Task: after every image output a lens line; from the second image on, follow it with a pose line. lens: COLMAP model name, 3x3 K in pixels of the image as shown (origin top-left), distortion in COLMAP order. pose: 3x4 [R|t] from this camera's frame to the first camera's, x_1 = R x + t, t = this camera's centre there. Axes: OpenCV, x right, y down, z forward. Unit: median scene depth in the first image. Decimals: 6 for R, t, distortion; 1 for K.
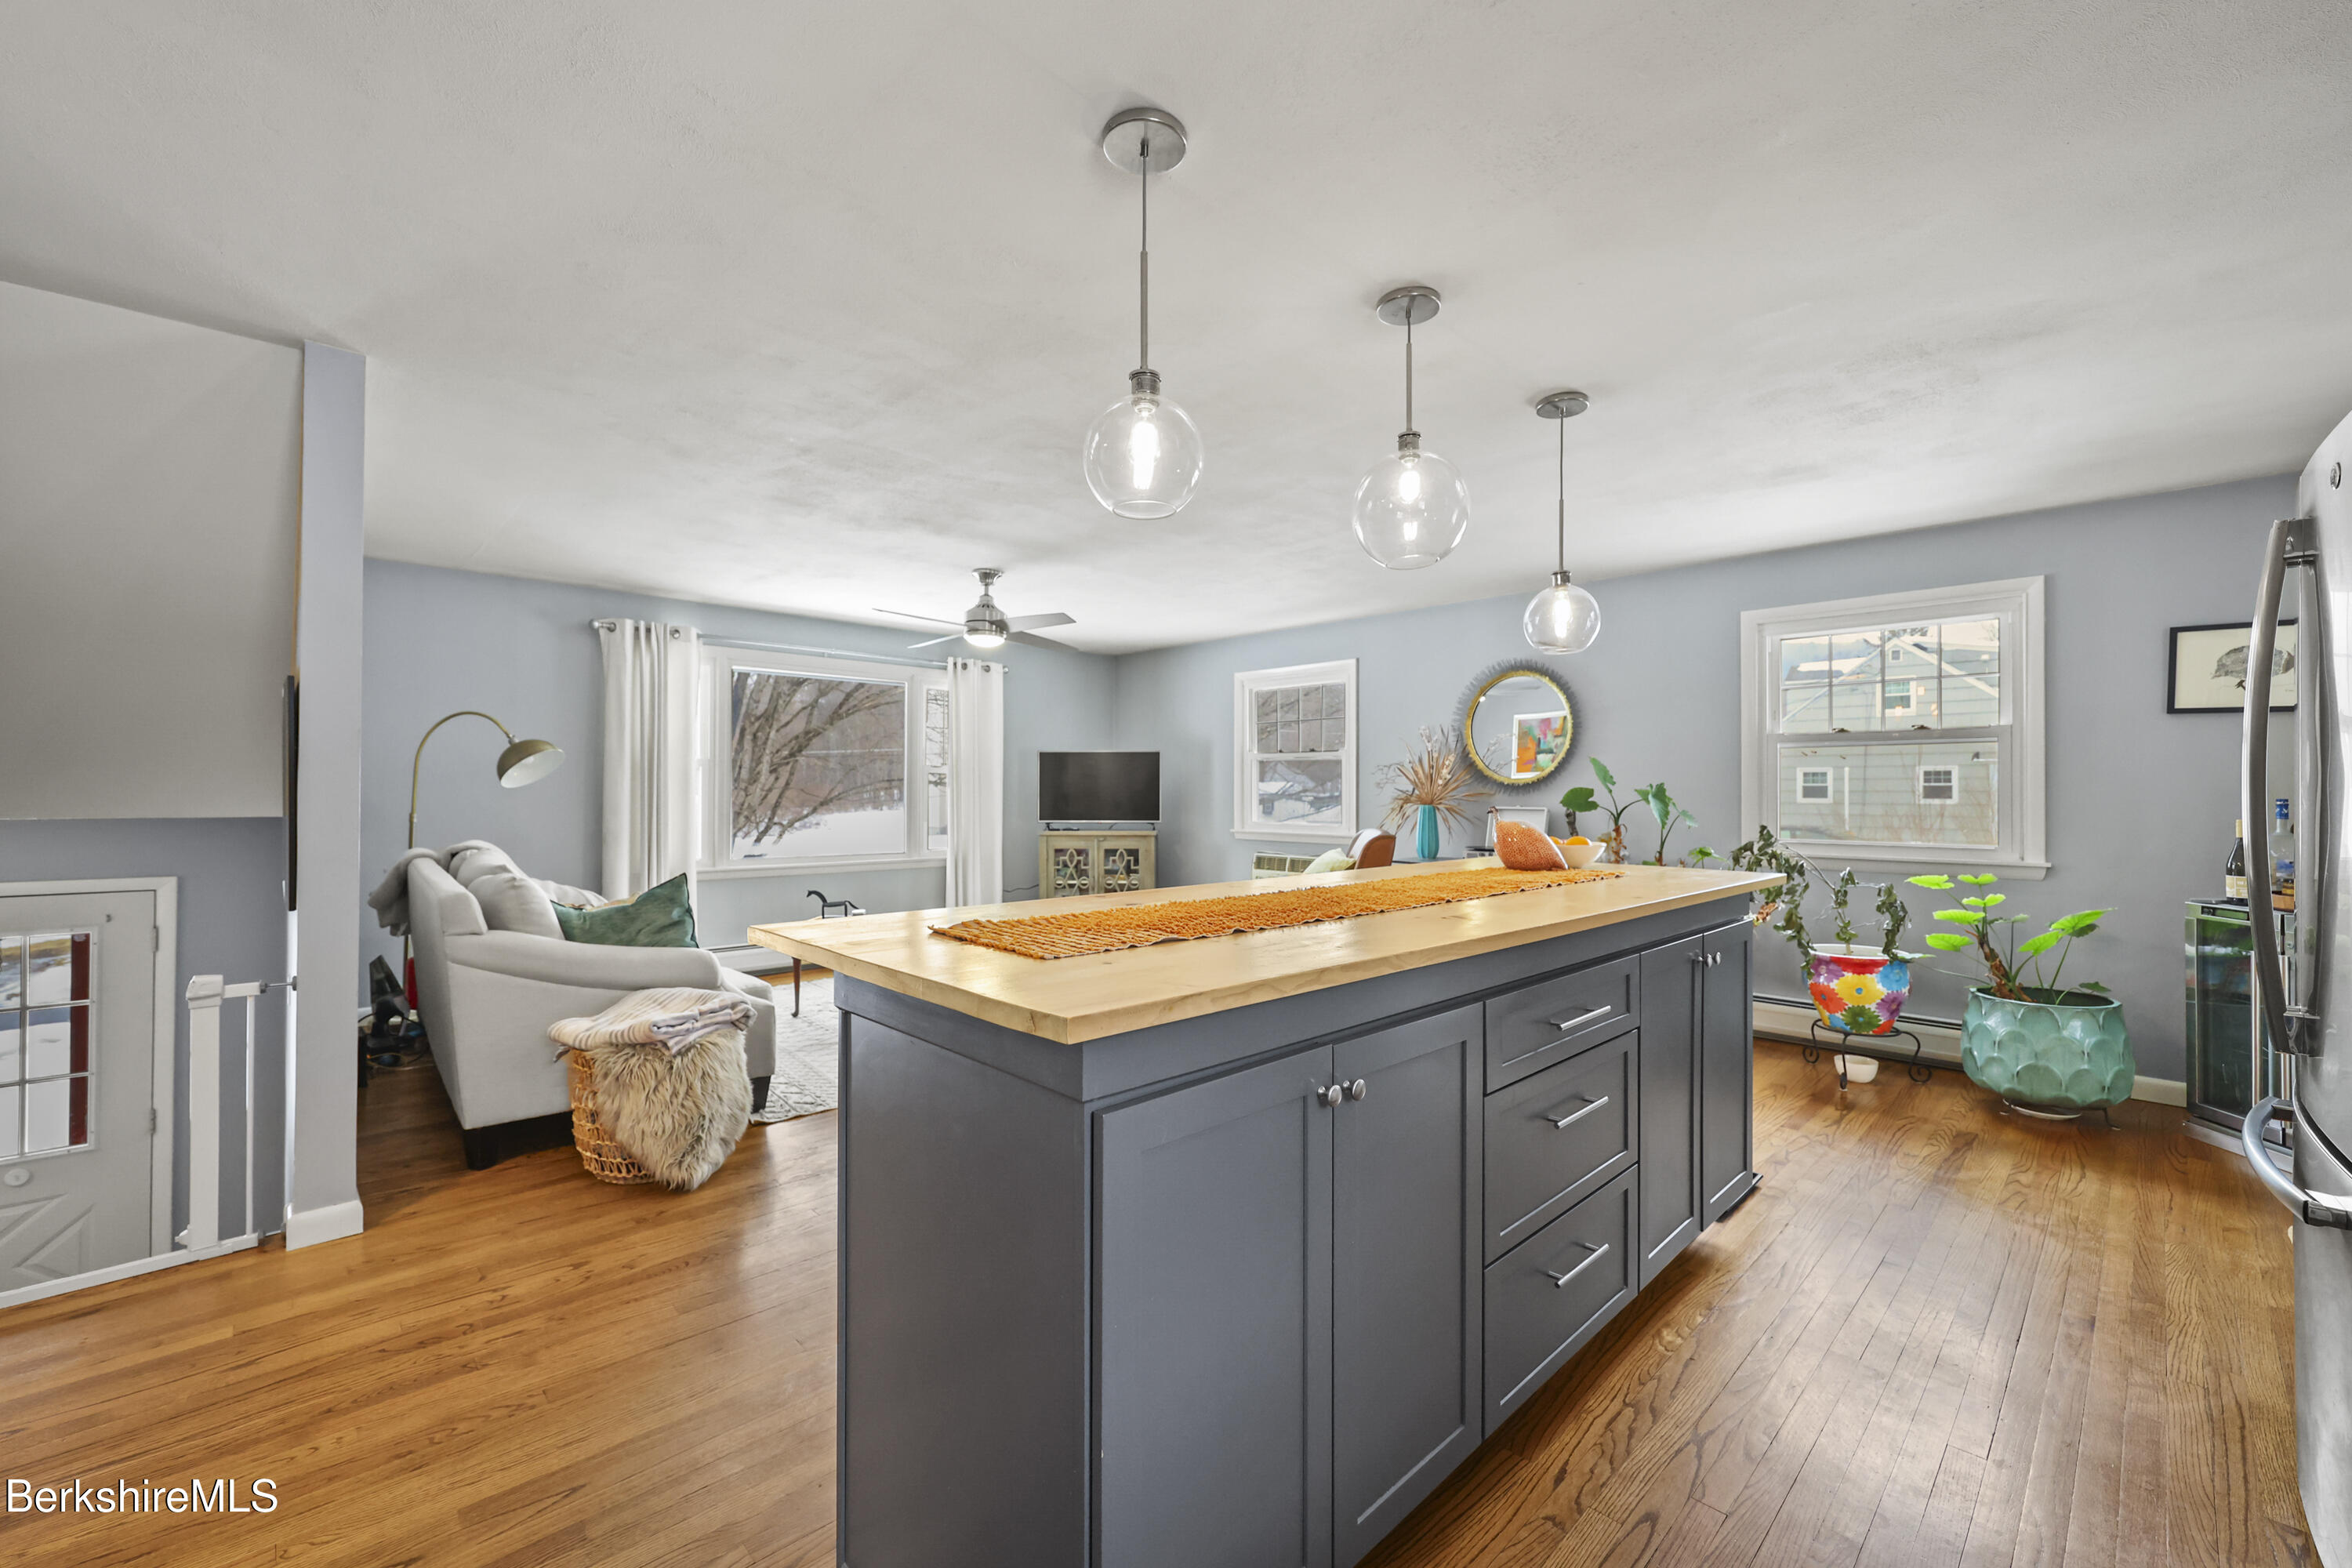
lens RADIAL K [[949.7, 0, 1183.0], [0, 949.7, 785.5], [0, 0, 1]] dist [-0.000400, -0.000296]
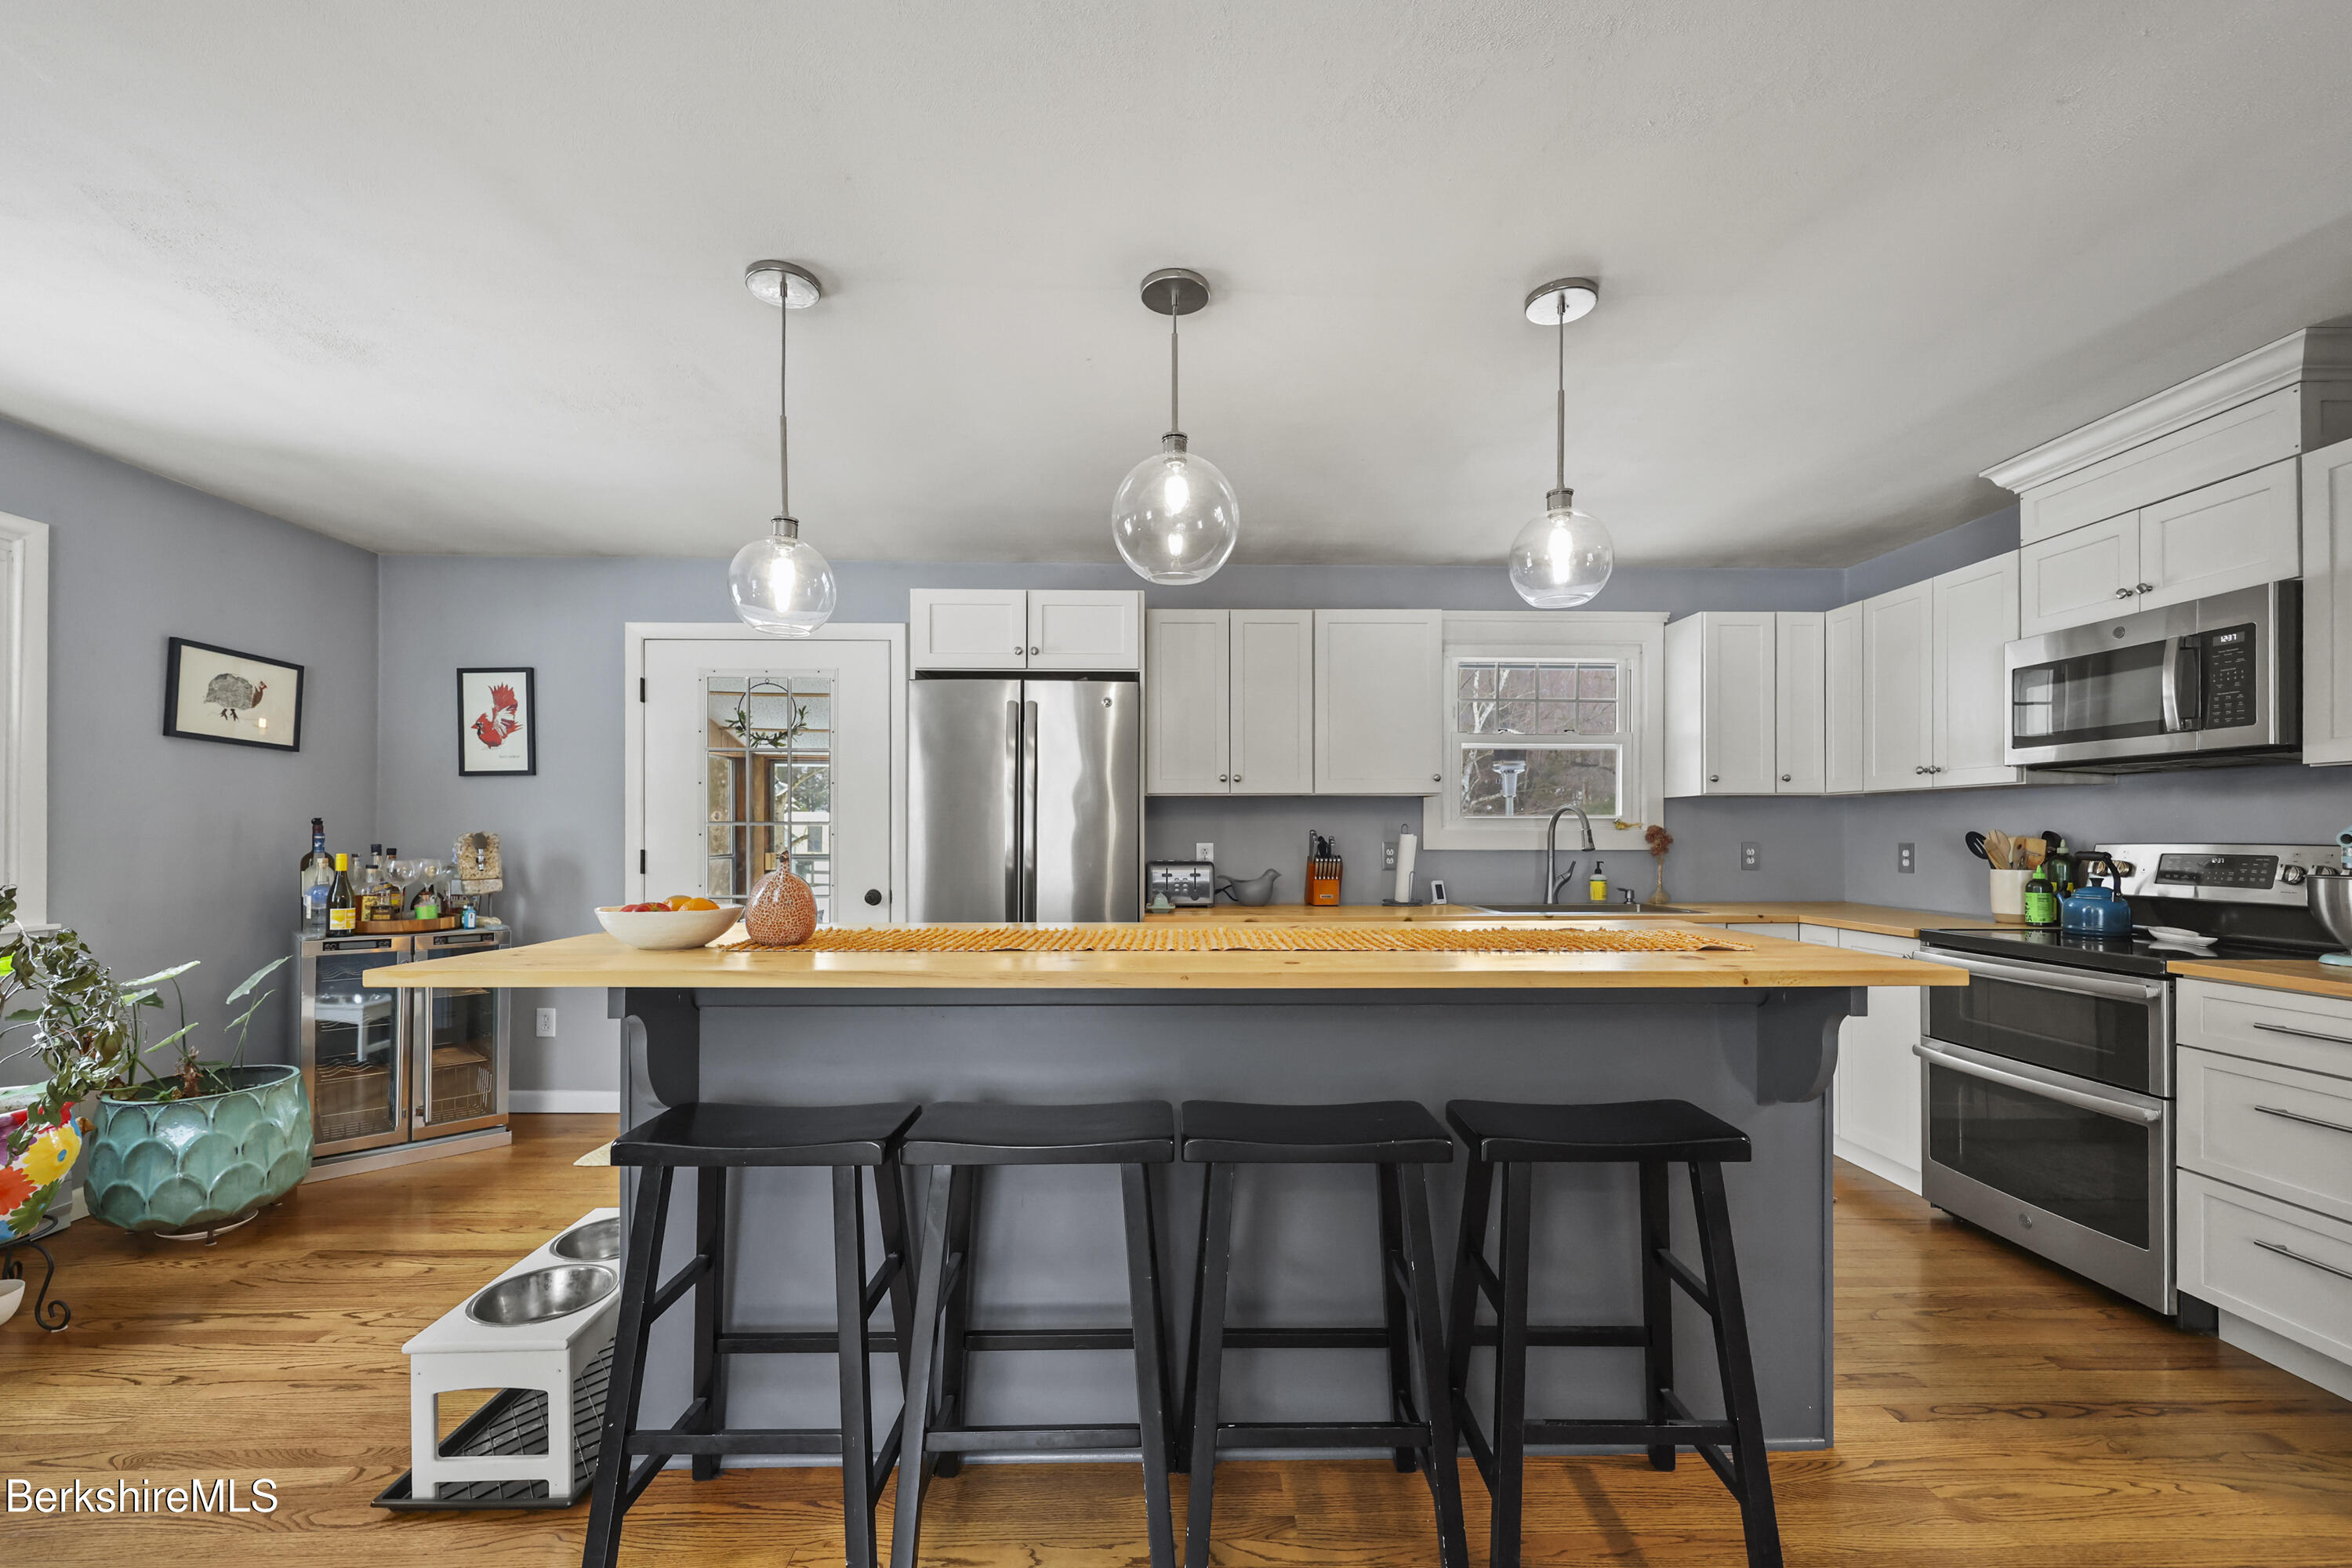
lens RADIAL K [[960.1, 0, 1188.3], [0, 960.1, 837.4], [0, 0, 1]] dist [0.000476, 0.000157]
pose [[-0.738247, -0.006911, 0.674495, -0.160060], [-0.008553, 0.999963, 0.000884, 0.005444], [-0.674476, -0.005116, -0.738279, 0.679590]]
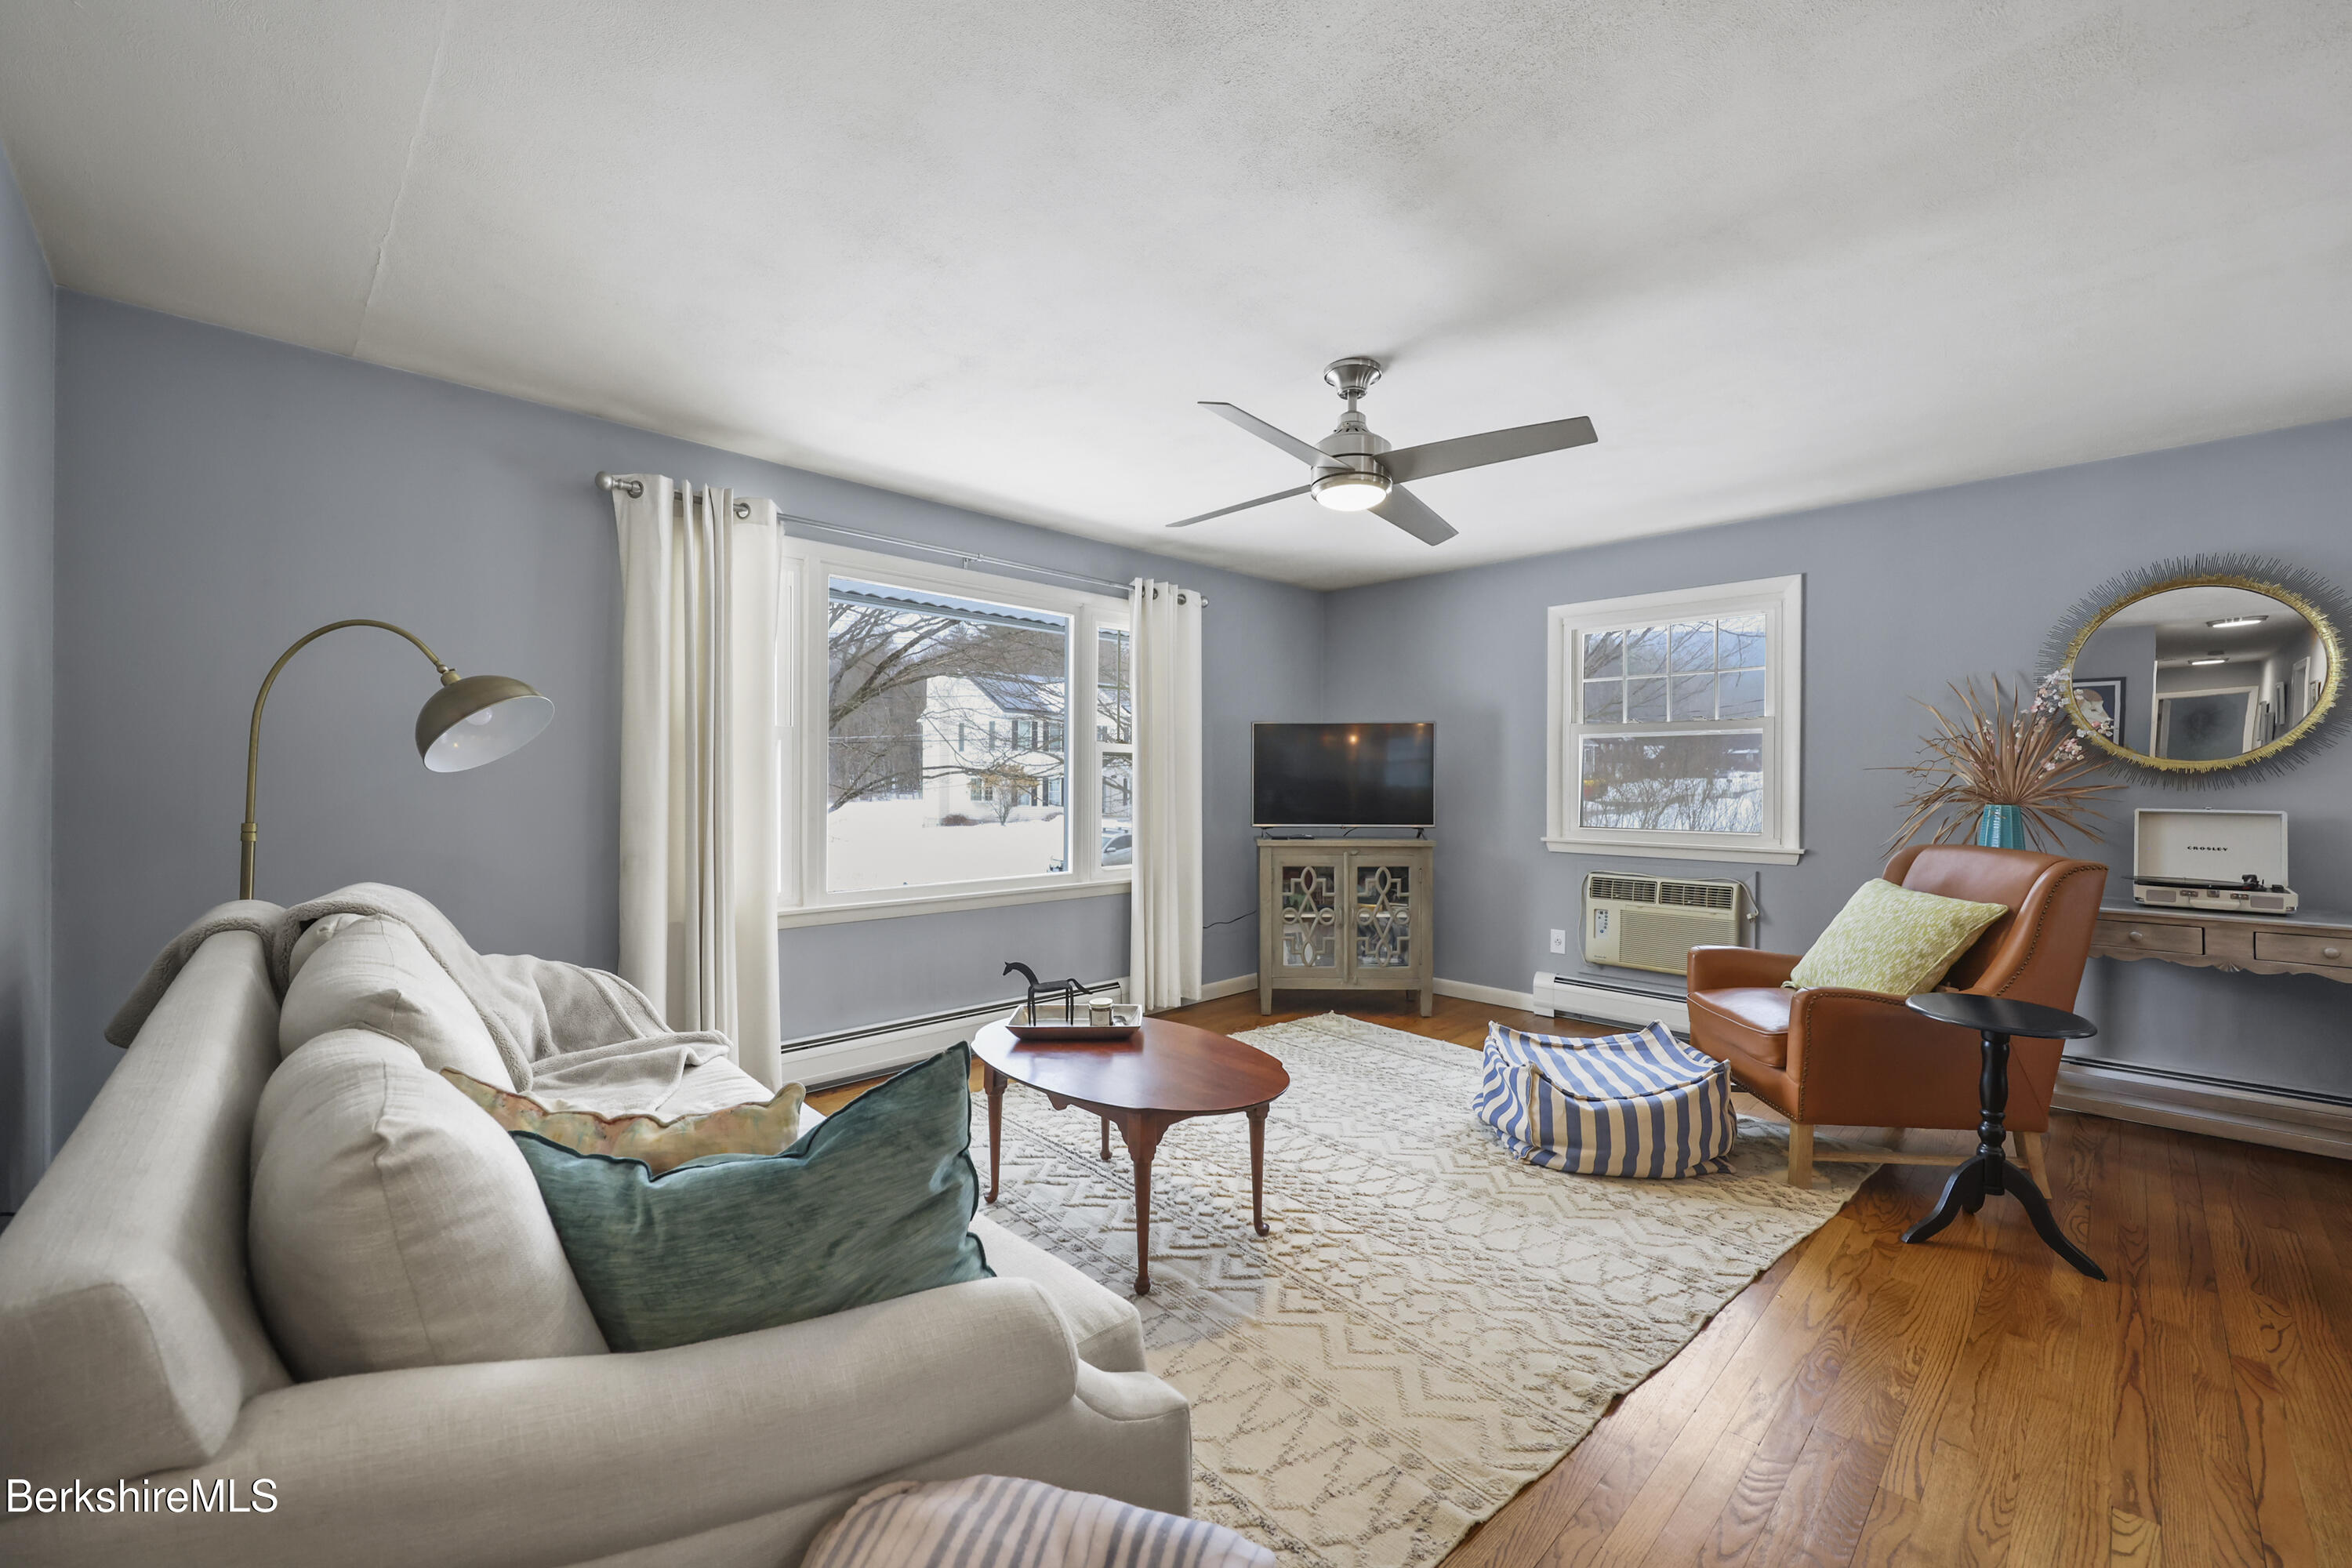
lens RADIAL K [[949.7, 0, 1183.0], [0, 949.7, 785.5], [0, 0, 1]] dist [-0.000400, -0.000296]
pose [[0.999854, 0.000755, 0.017061, -0.282842], [-0.000920, 0.999953, 0.009641, 0.003279], [-0.017053, -0.009655, 0.999808, 0.424456]]
